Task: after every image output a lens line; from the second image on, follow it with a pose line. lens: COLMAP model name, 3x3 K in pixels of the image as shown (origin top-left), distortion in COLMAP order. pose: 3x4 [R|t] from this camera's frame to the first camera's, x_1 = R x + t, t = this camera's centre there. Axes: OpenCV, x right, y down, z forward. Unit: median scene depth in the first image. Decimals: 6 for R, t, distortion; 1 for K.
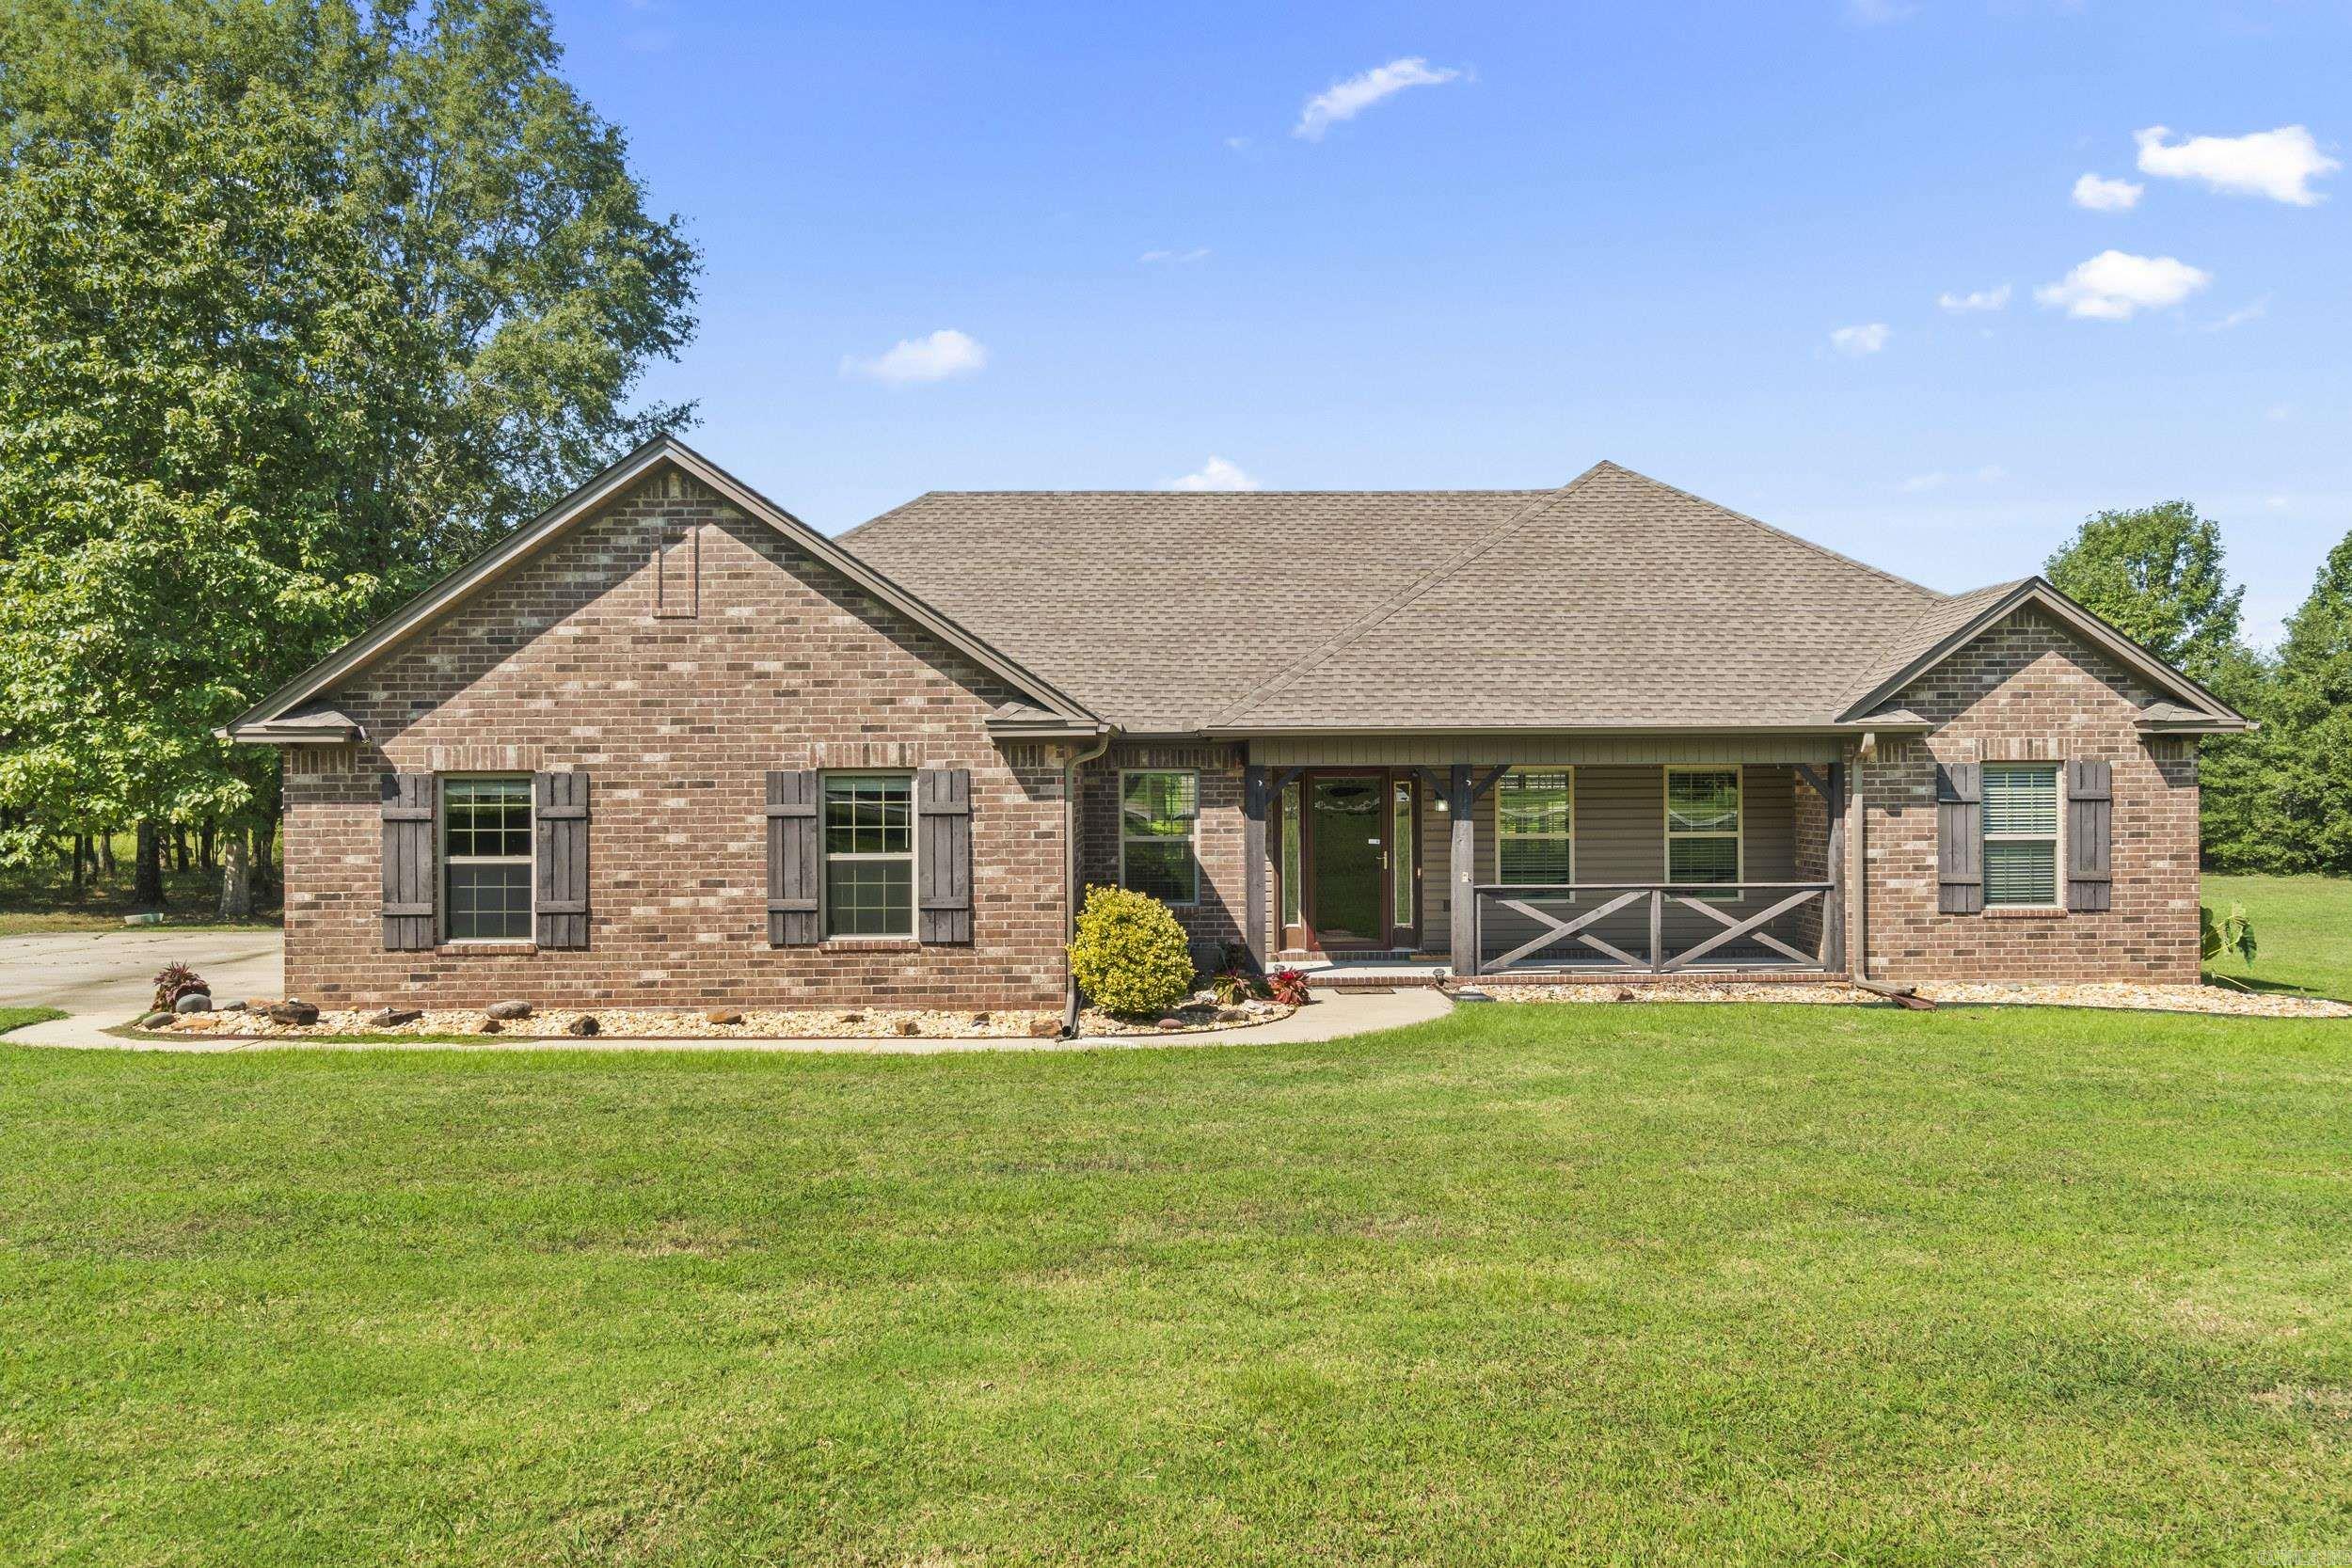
lens RADIAL K [[1736.6, 0, 1218.7], [0, 1736.6, 784.0], [0, 0, 1]] dist [0.003100, -0.008384]
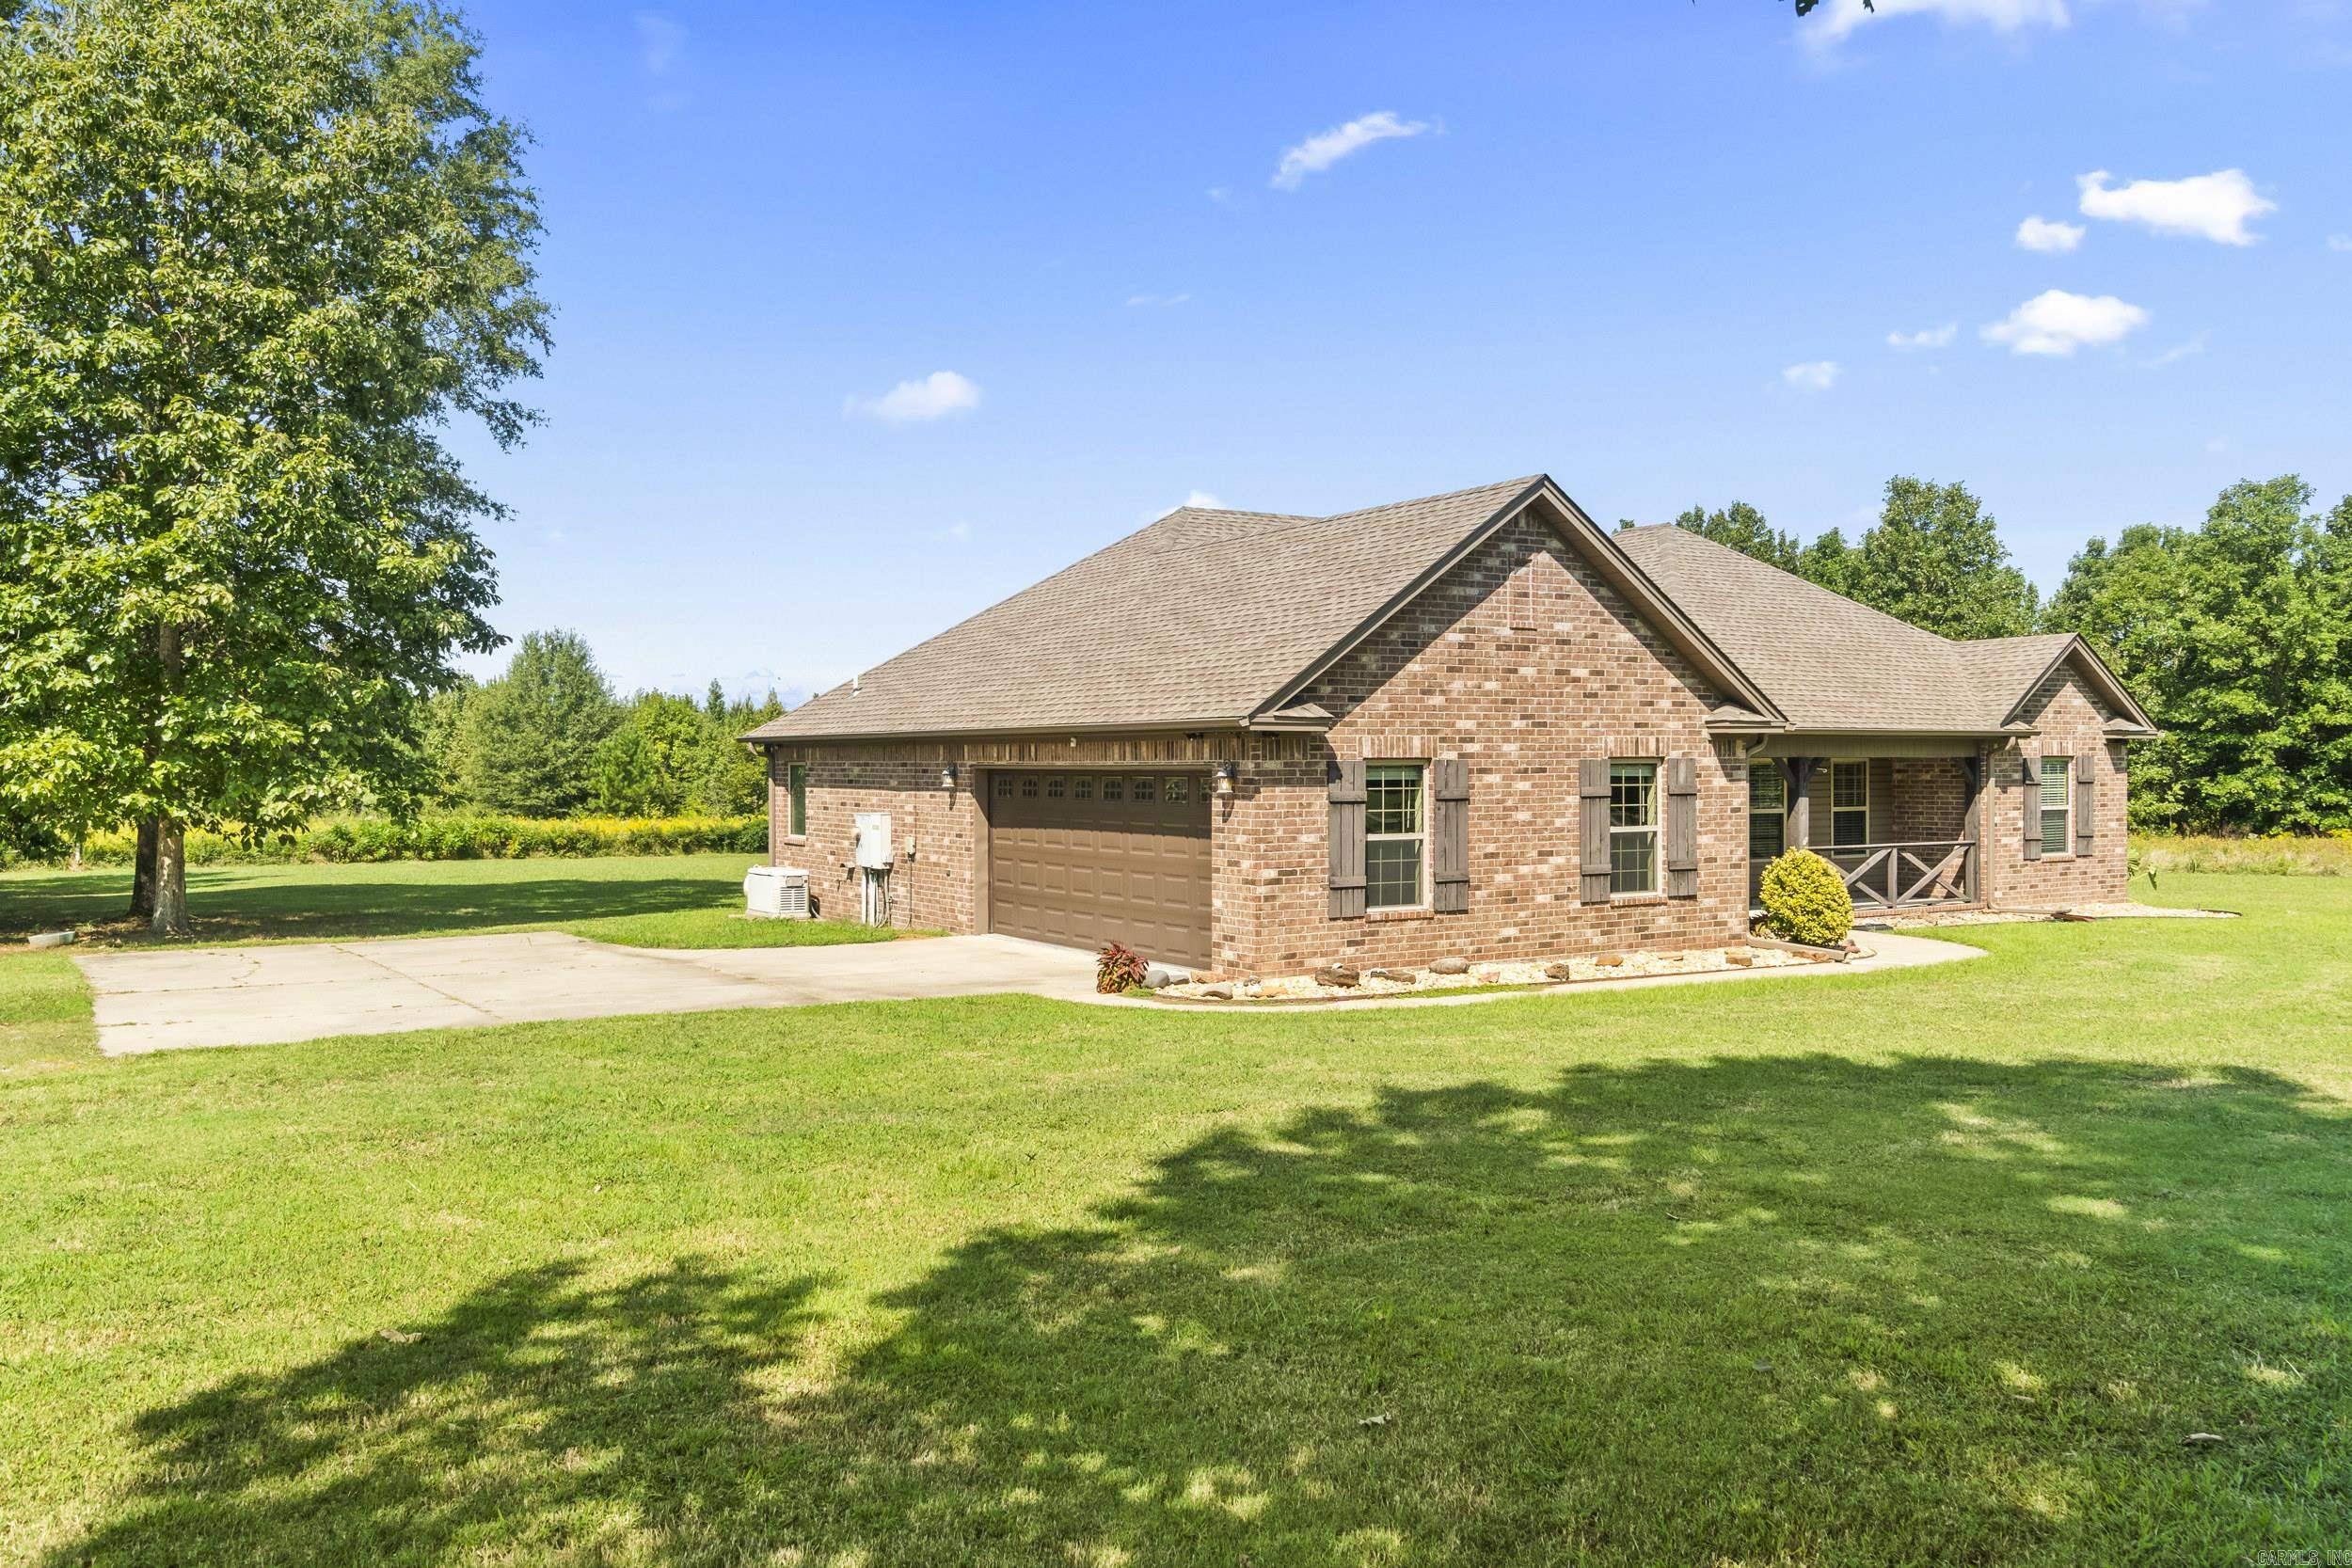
lens RADIAL K [[1847.4, 0, 1158.2], [0, 1847.4, 770.8], [0, 0, 1]] dist [-0.004589, 0.000838]
pose [[0.860531, 0.001861, 0.509395, -1.055356], [-0.002596, 0.999996, 0.000733, 0.000362], [-0.509391, -0.001954, 0.860533, 0.039180]]
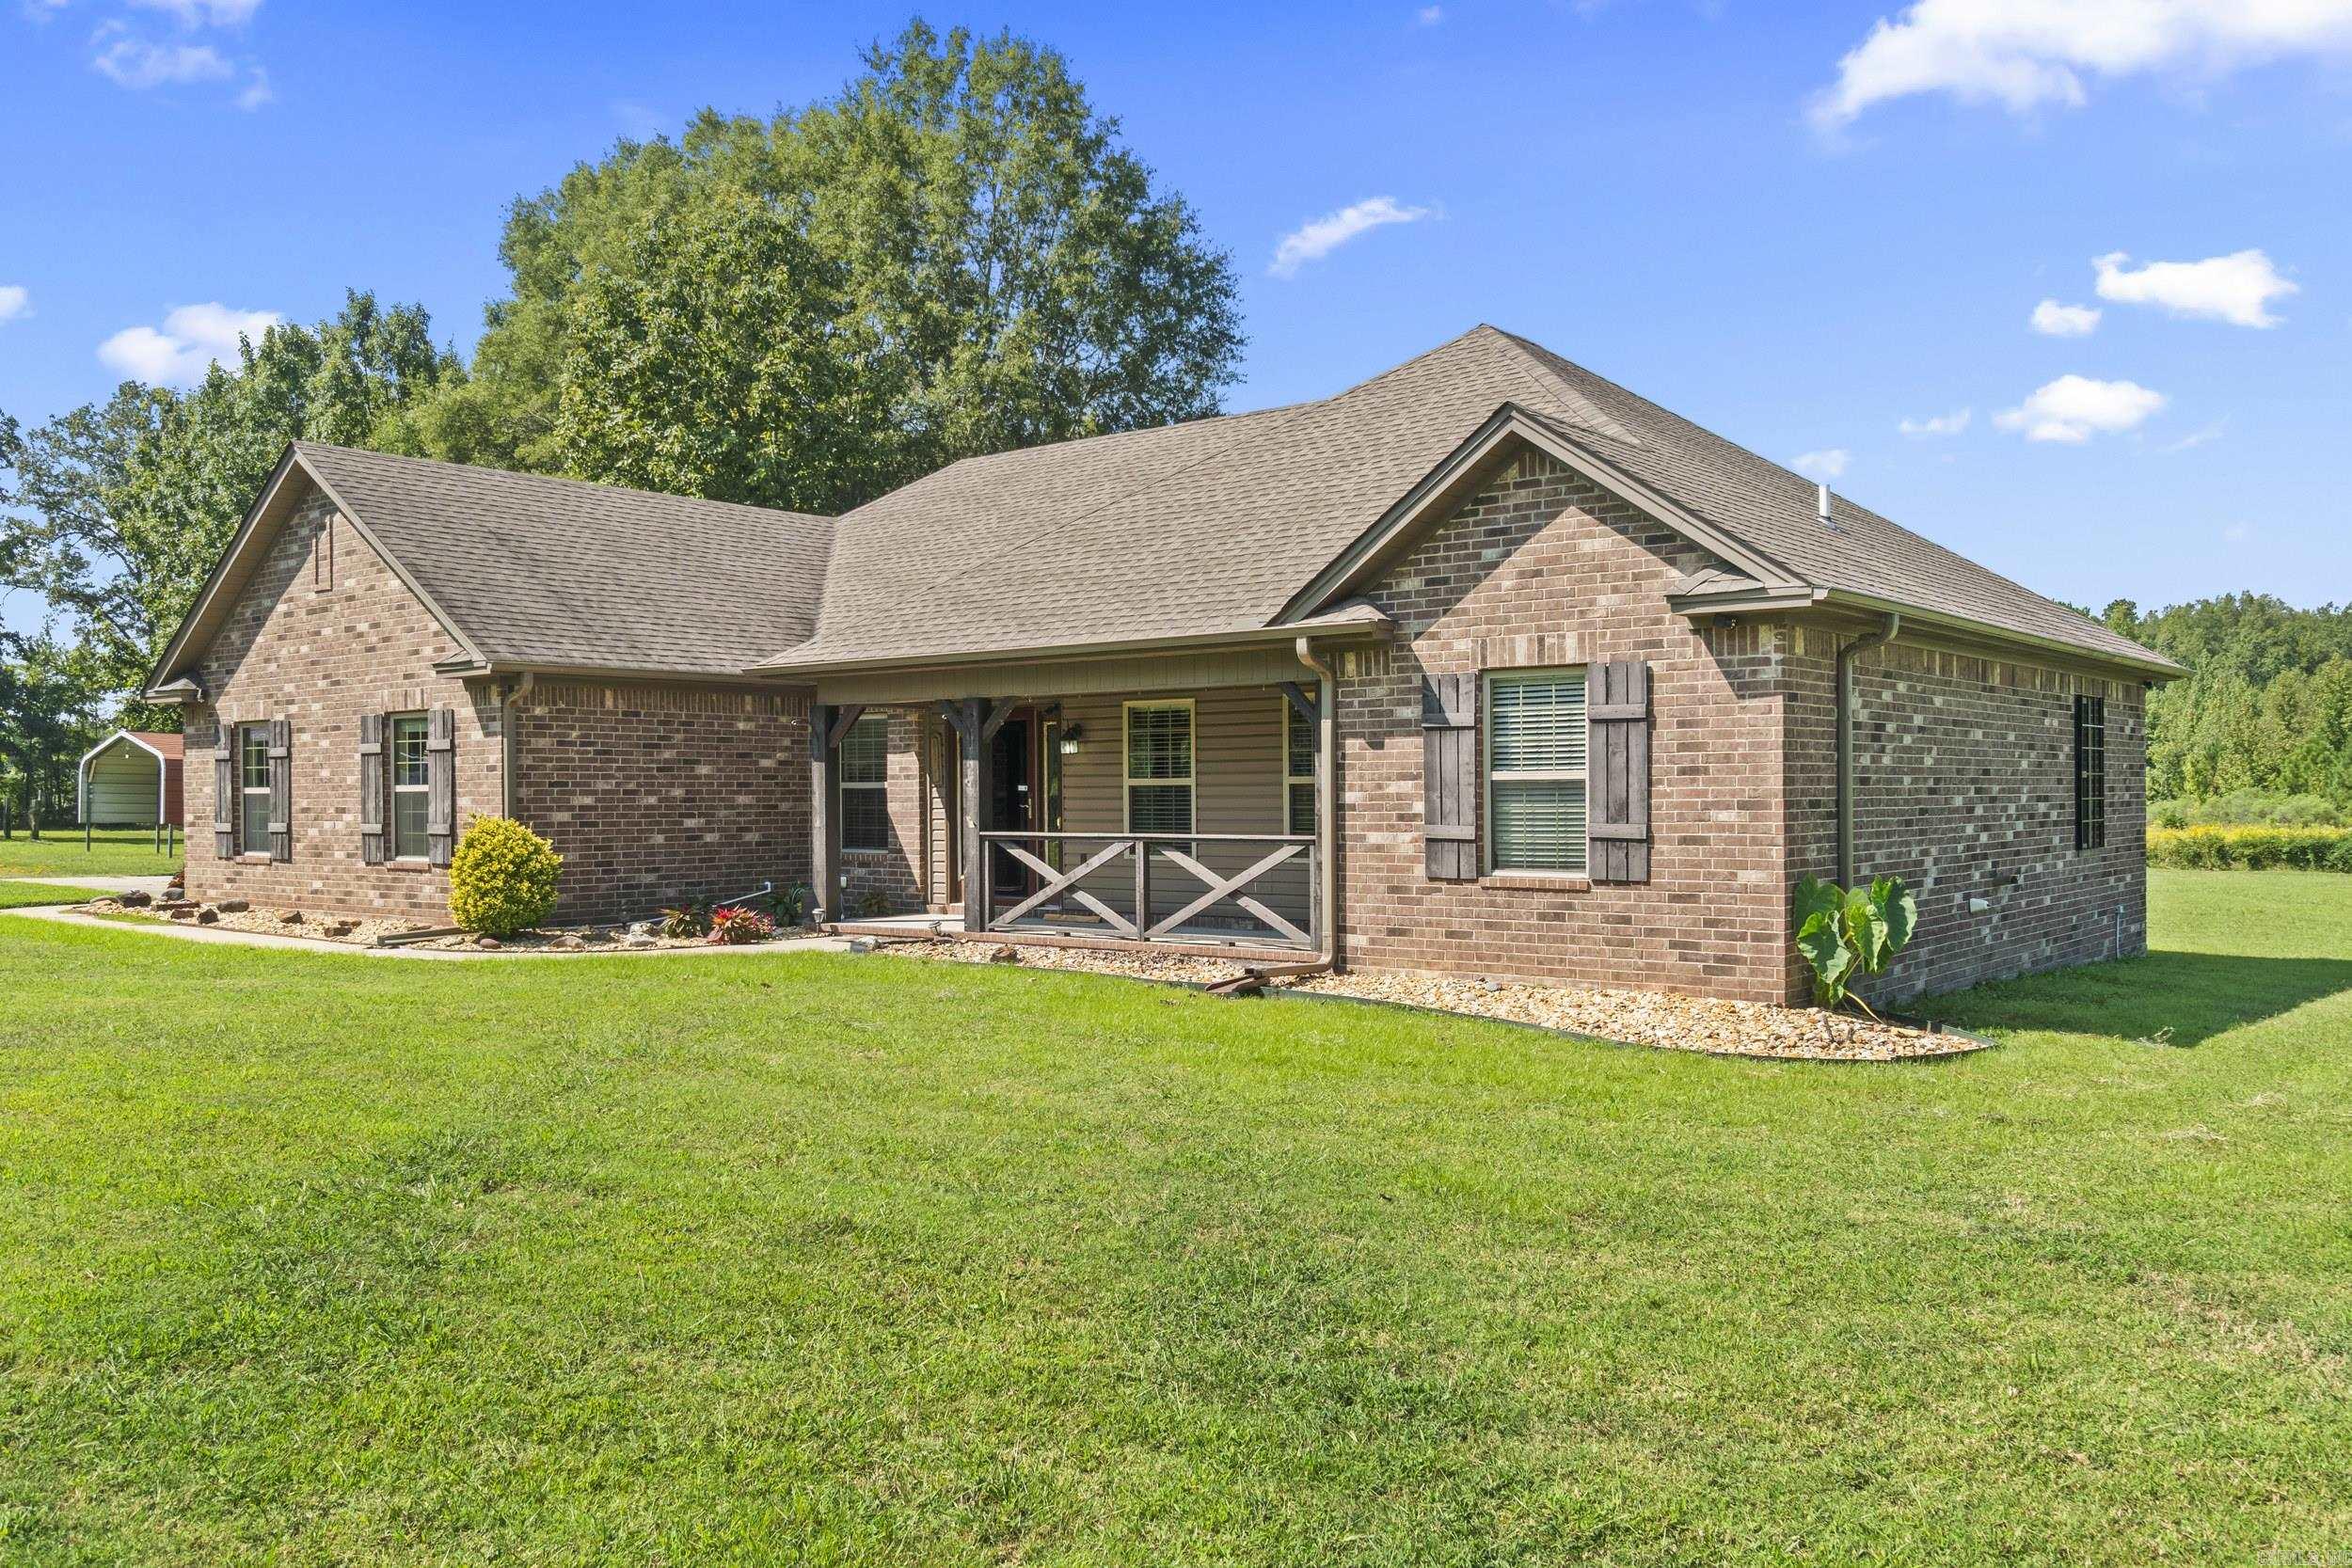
lens RADIAL K [[1847.4, 0, 1167.0], [0, 1847.4, 802.5], [0, 0, 1]] dist [-0.004589, 0.000838]
pose [[0.766044, 0.005676, -0.642763, 0.878406], [0.001415, 0.999944, 0.010517, 0.035512], [0.642787, -0.008966, 0.765993, 0.350423]]
